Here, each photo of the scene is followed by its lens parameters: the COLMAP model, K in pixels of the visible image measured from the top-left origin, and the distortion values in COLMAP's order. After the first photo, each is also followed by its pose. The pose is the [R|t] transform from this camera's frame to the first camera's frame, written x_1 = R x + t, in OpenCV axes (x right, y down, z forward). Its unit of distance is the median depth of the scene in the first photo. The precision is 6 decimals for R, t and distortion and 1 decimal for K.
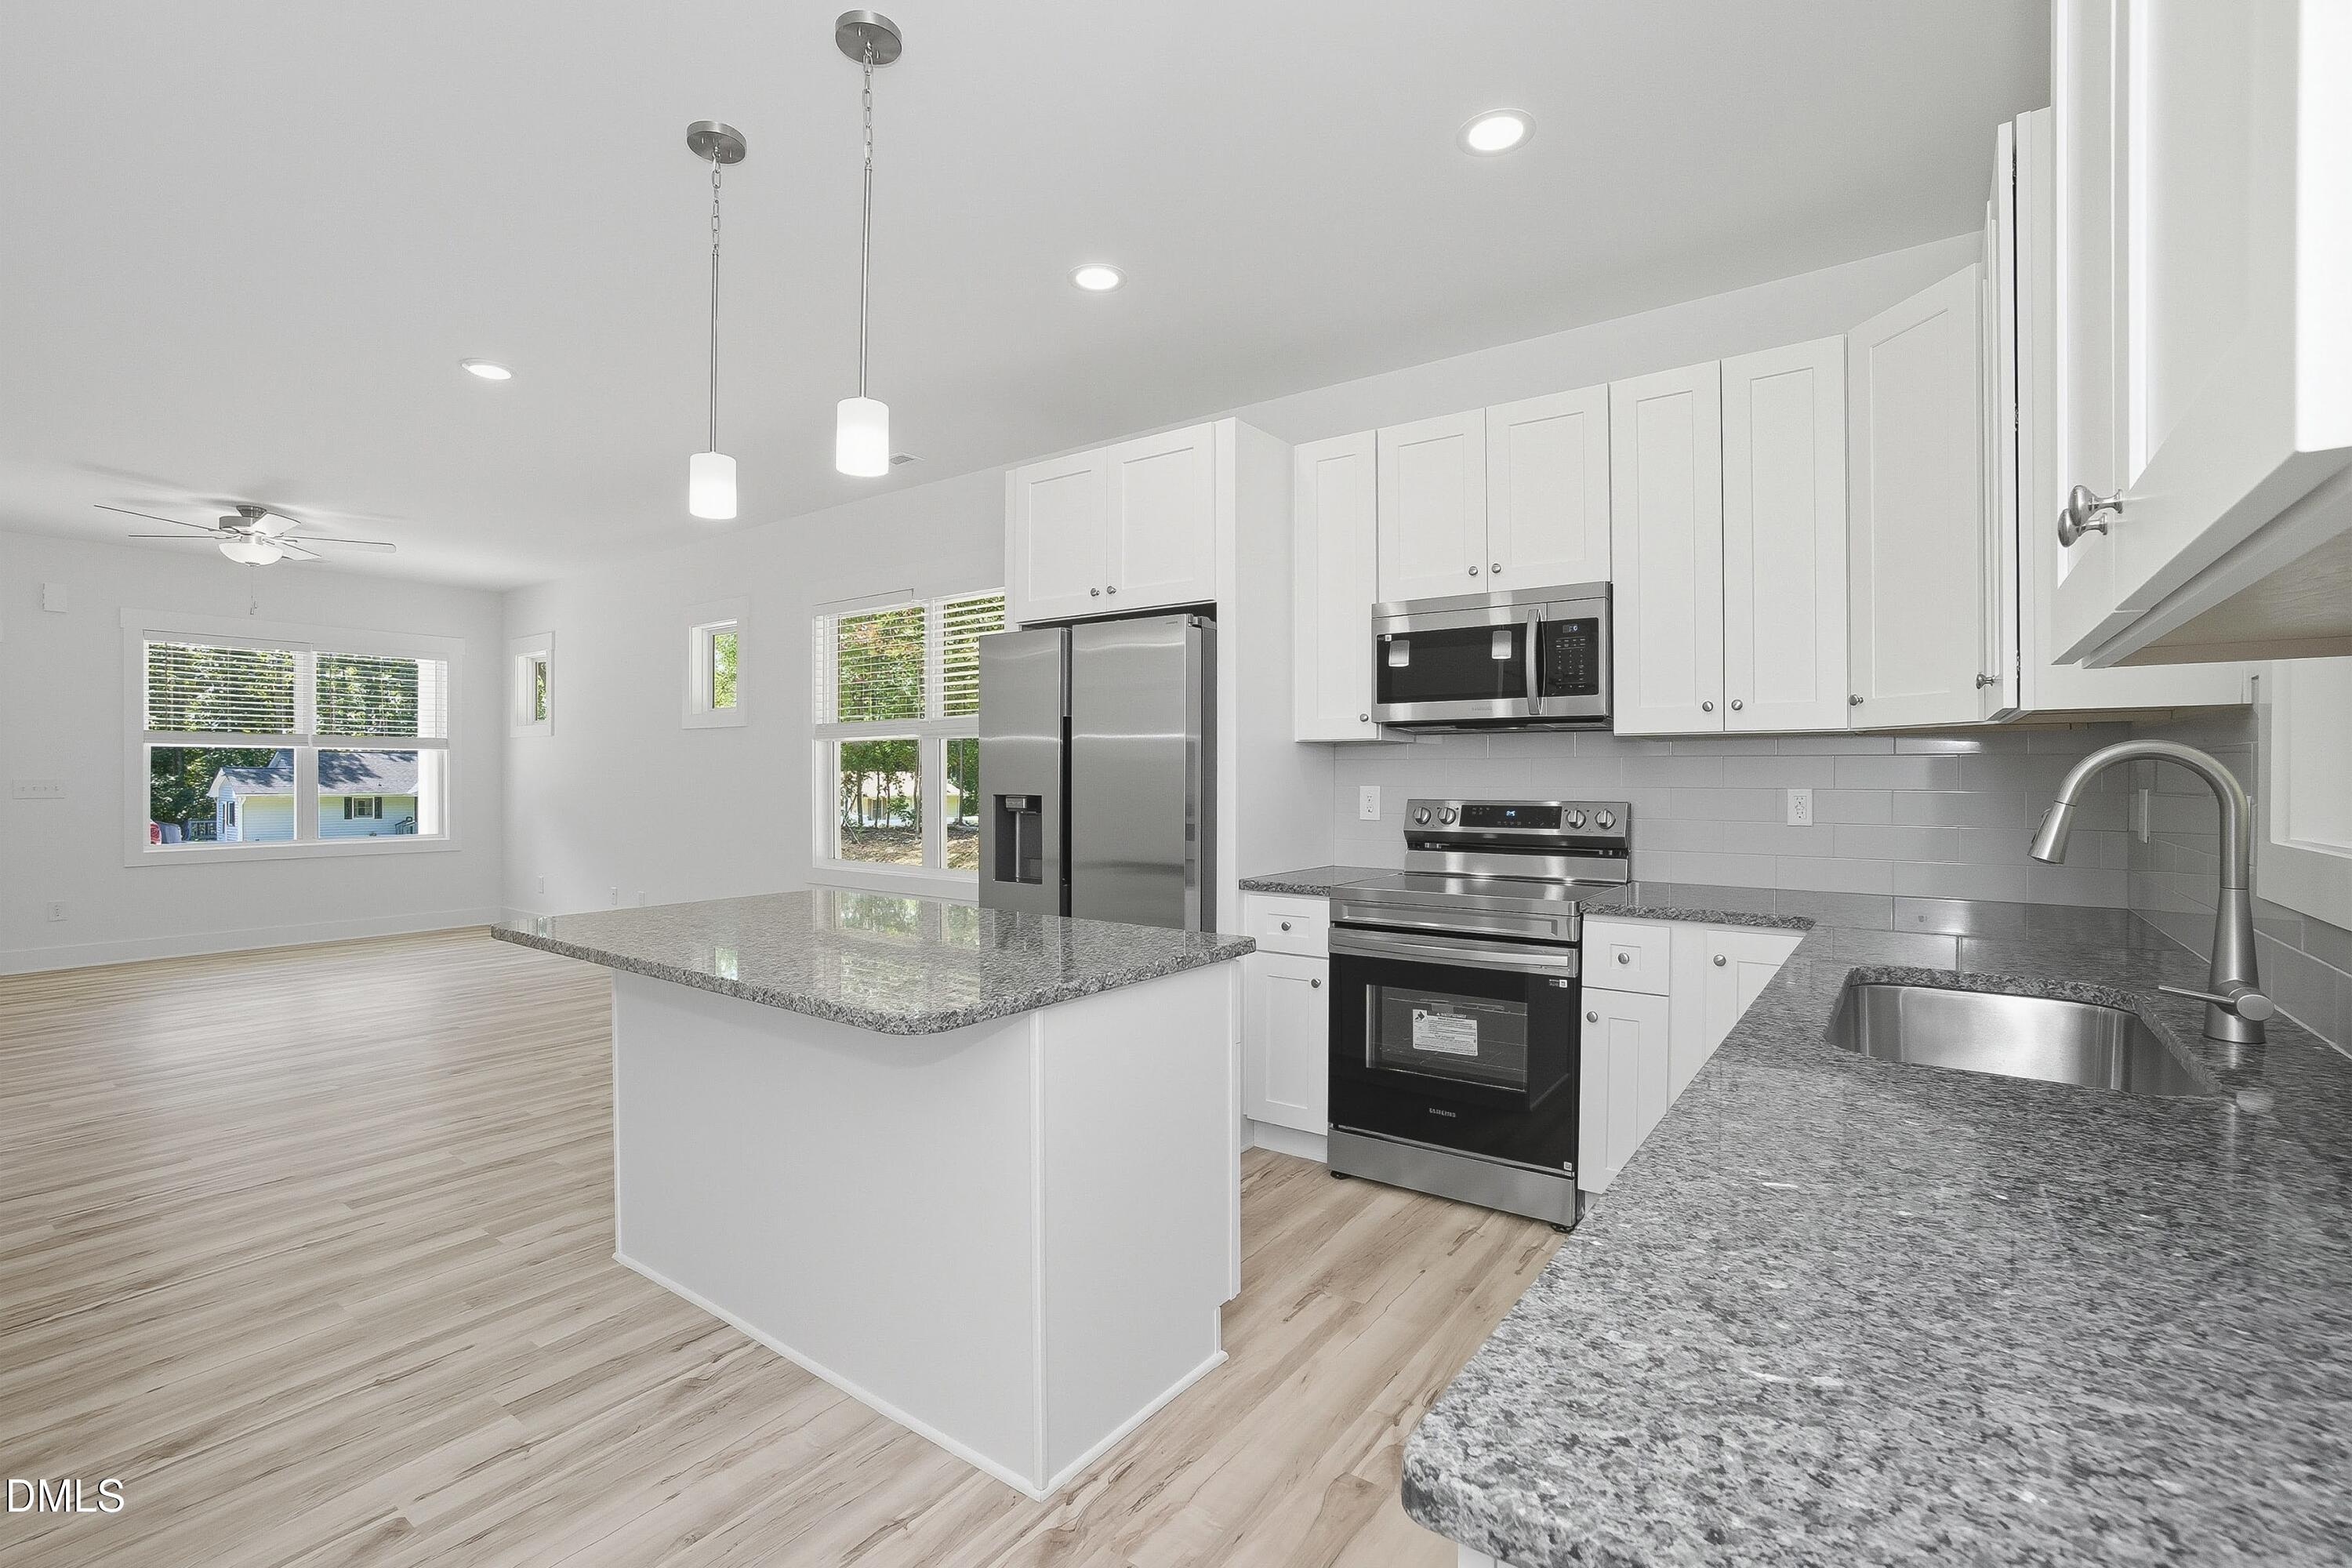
lens RADIAL K [[1035.1, 0, 1153.5], [0, 1035.1, 780.9], [0, 0, 1]] dist [-0.072795, 0.038872]
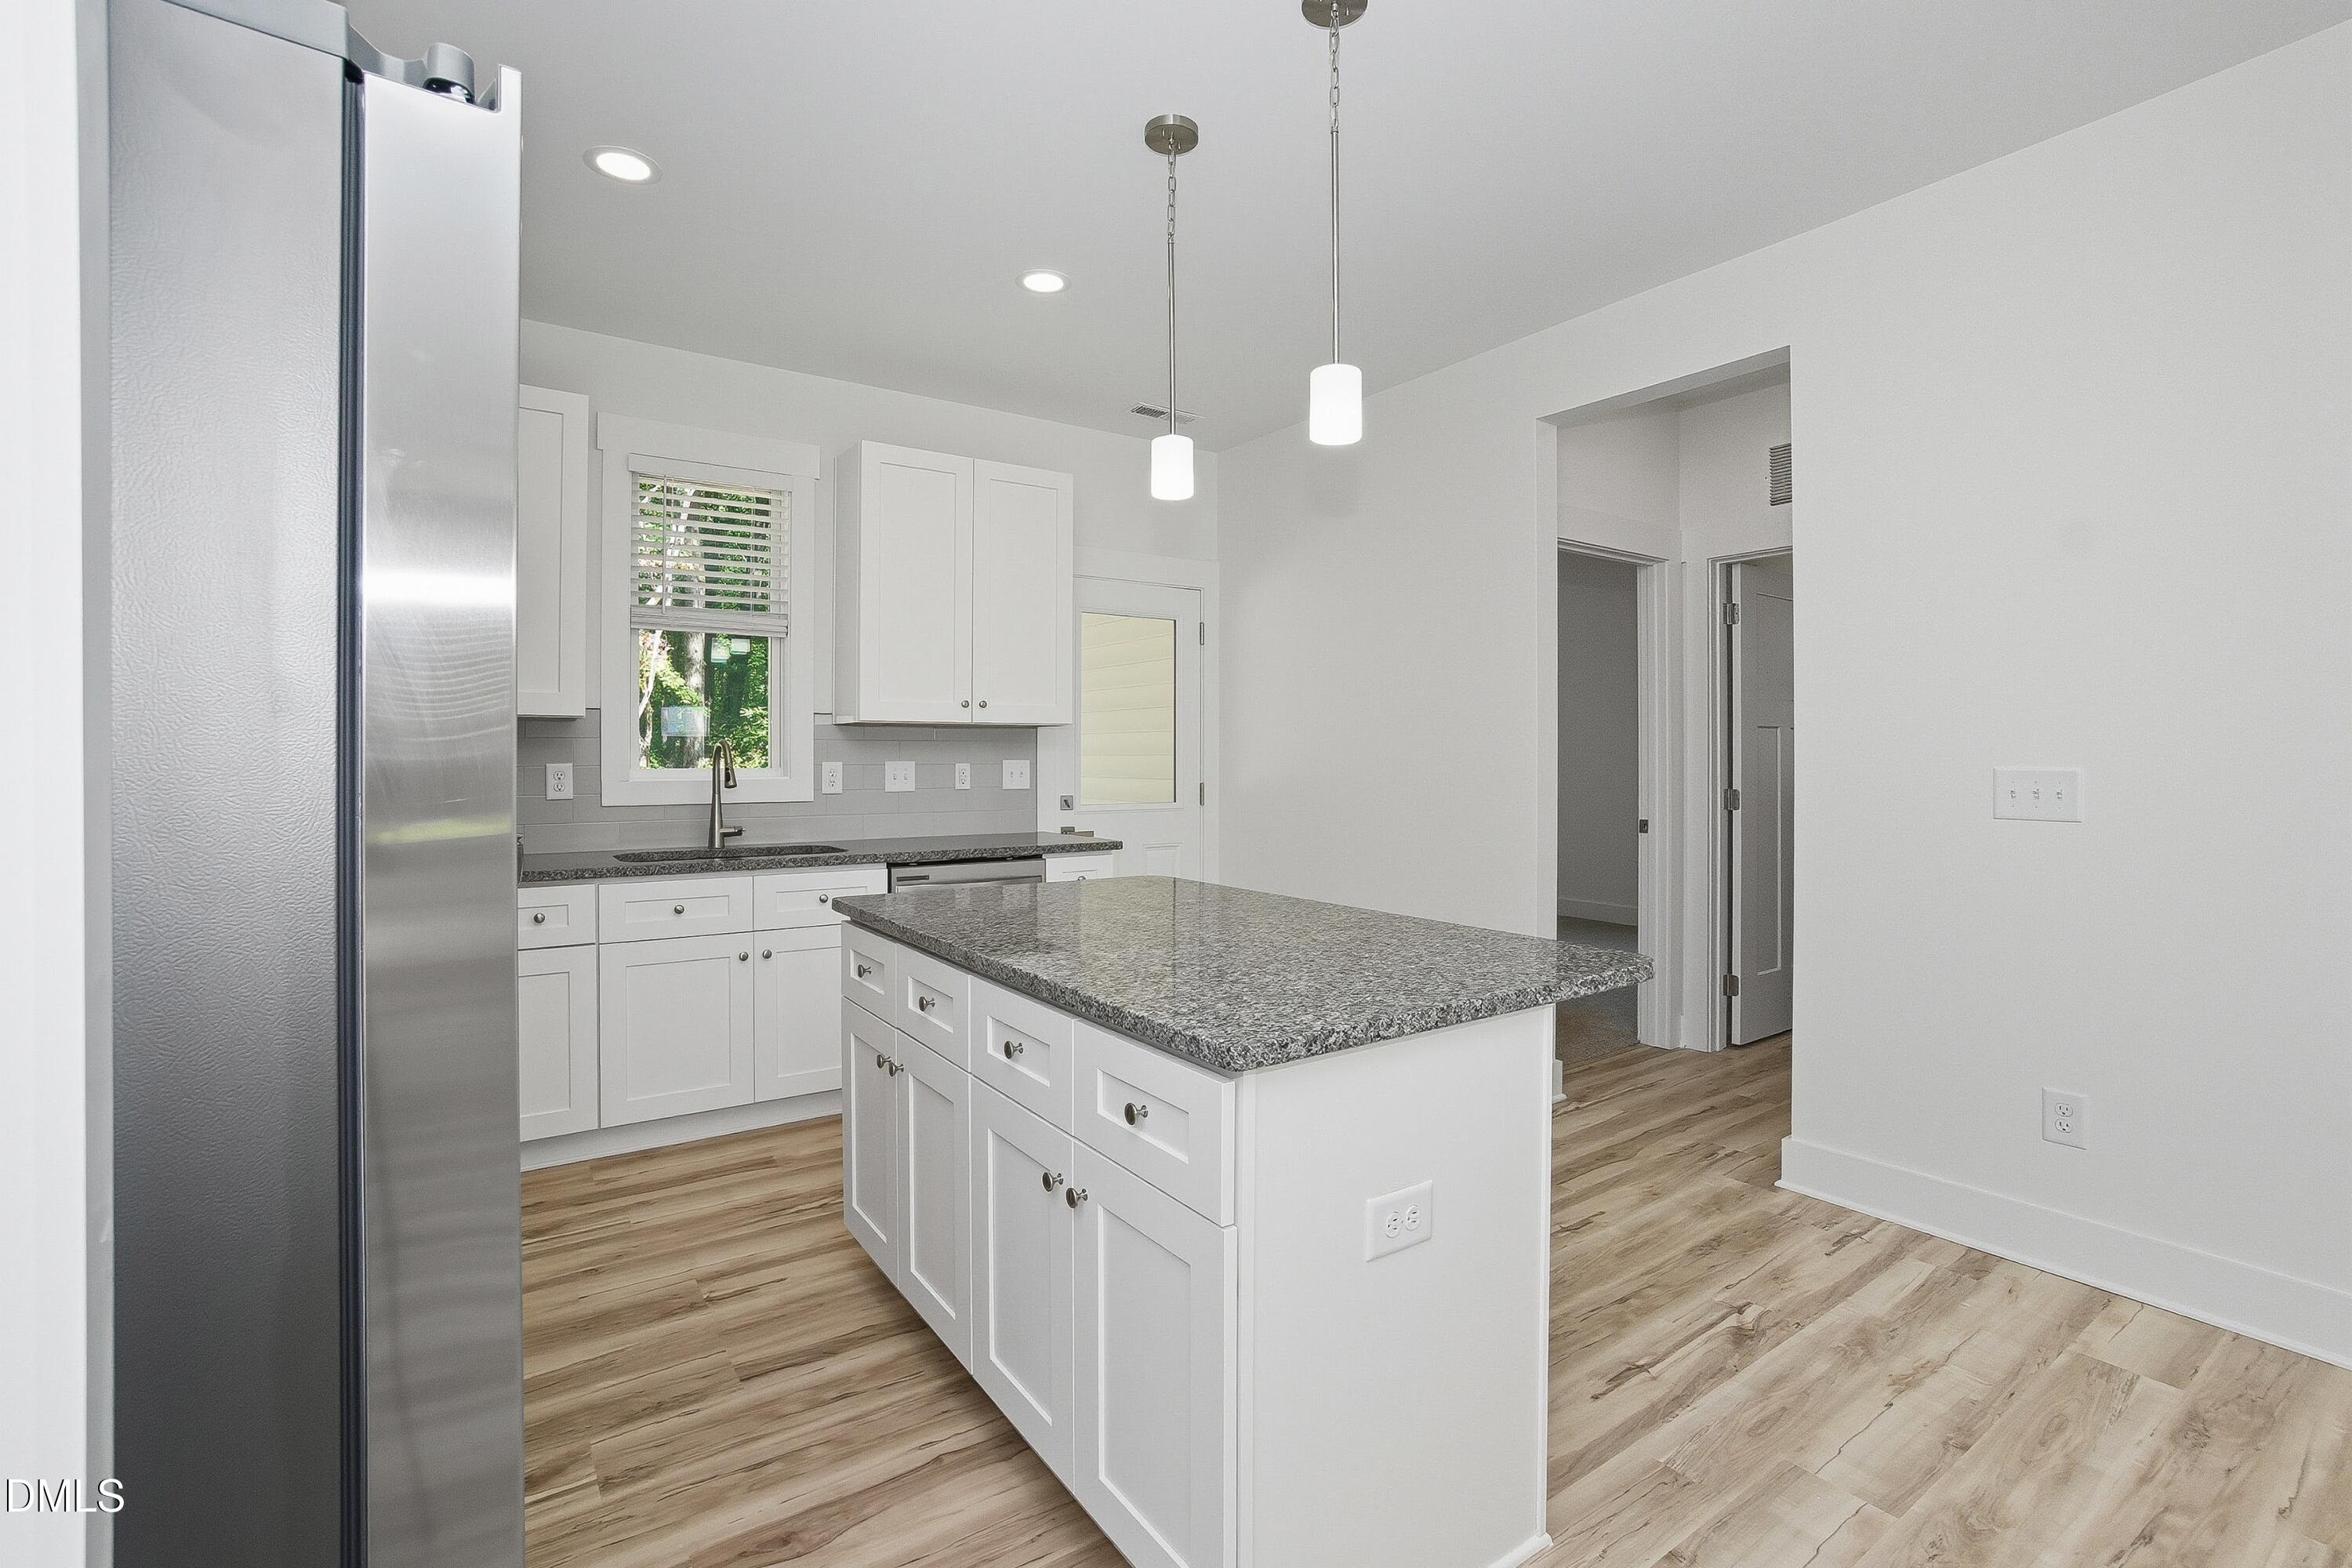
lens RADIAL K [[1050.5, 0, 1173.8], [0, 1050.5, 761.2], [0, 0, 1]] dist [-0.046011, 0.016862]
pose [[-0.946767, -0.001419, 0.321916, -0.469219], [0.001232, 0.999967, 0.008032, -0.004704], [-0.321917, 0.008001, -0.946734, 1.491379]]
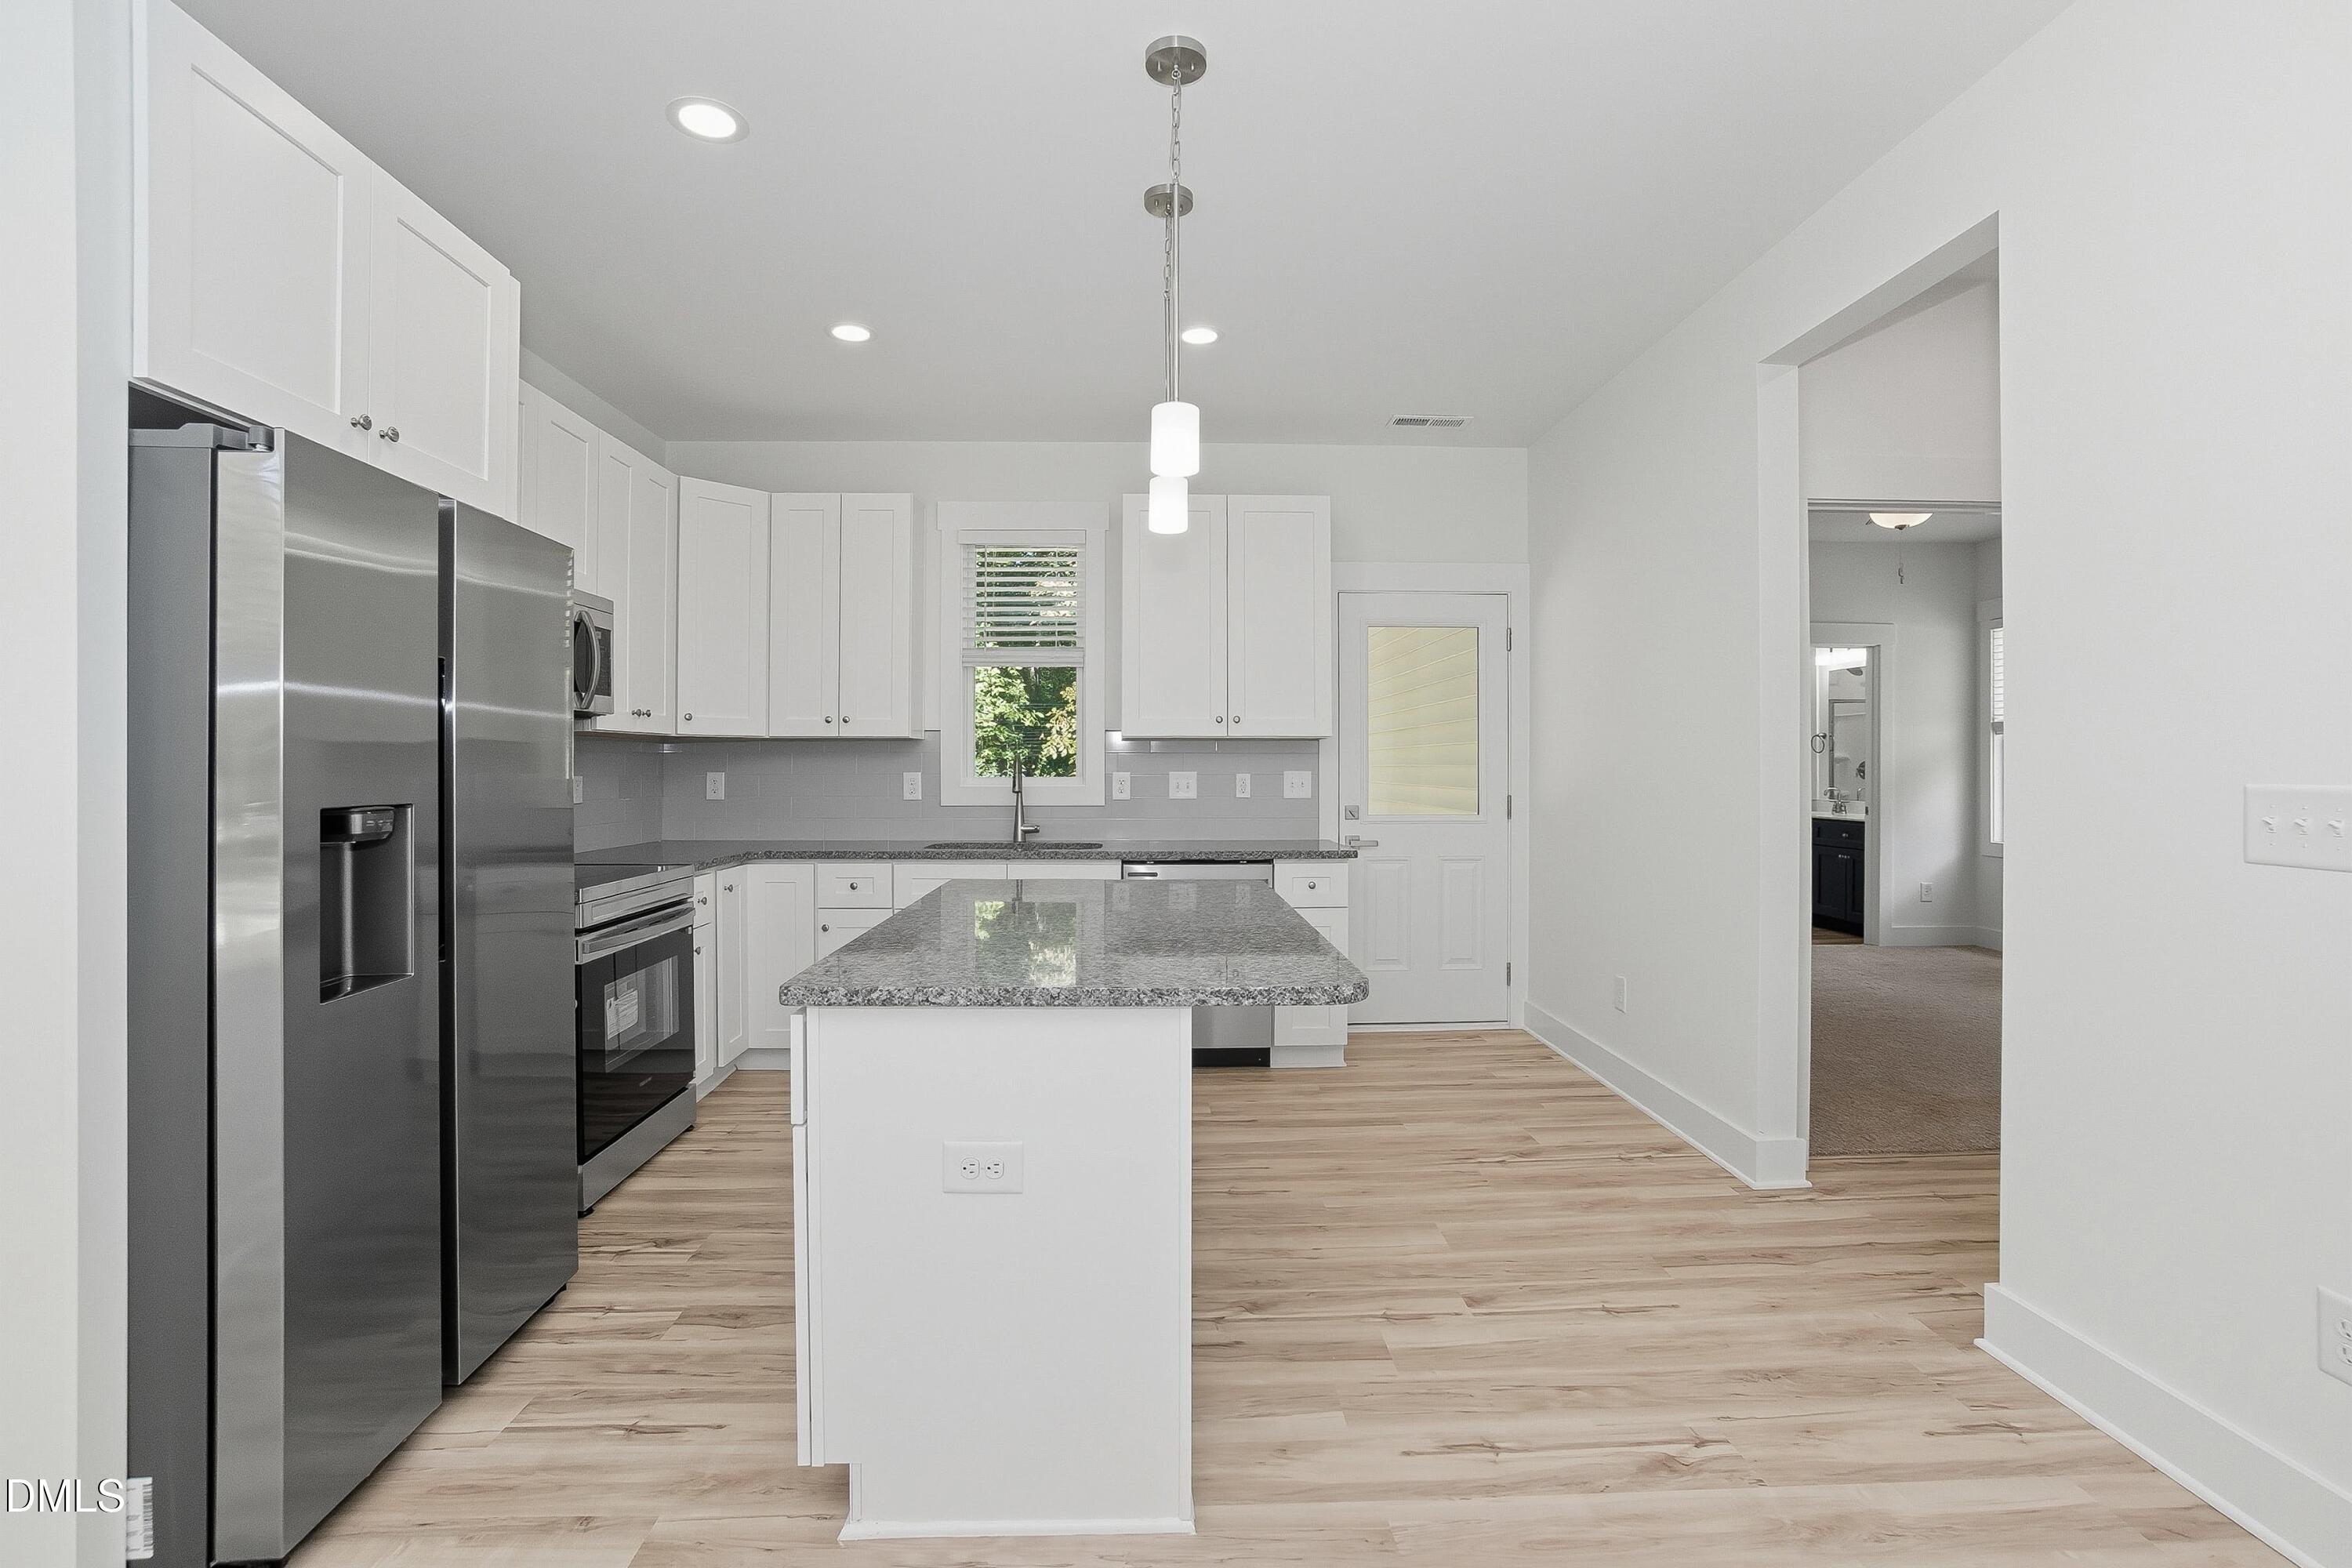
lens RADIAL K [[1058.4, 0, 1172.1], [0, 1058.4, 767.7], [0, 0, 1]] dist [-0.062421, 0.027604]
pose [[-0.620458, -0.000434, 0.784239, -0.929883], [0.003016, 0.999991, 0.002940, -0.004570], [-0.784234, 0.004189, -0.620452, 1.266985]]
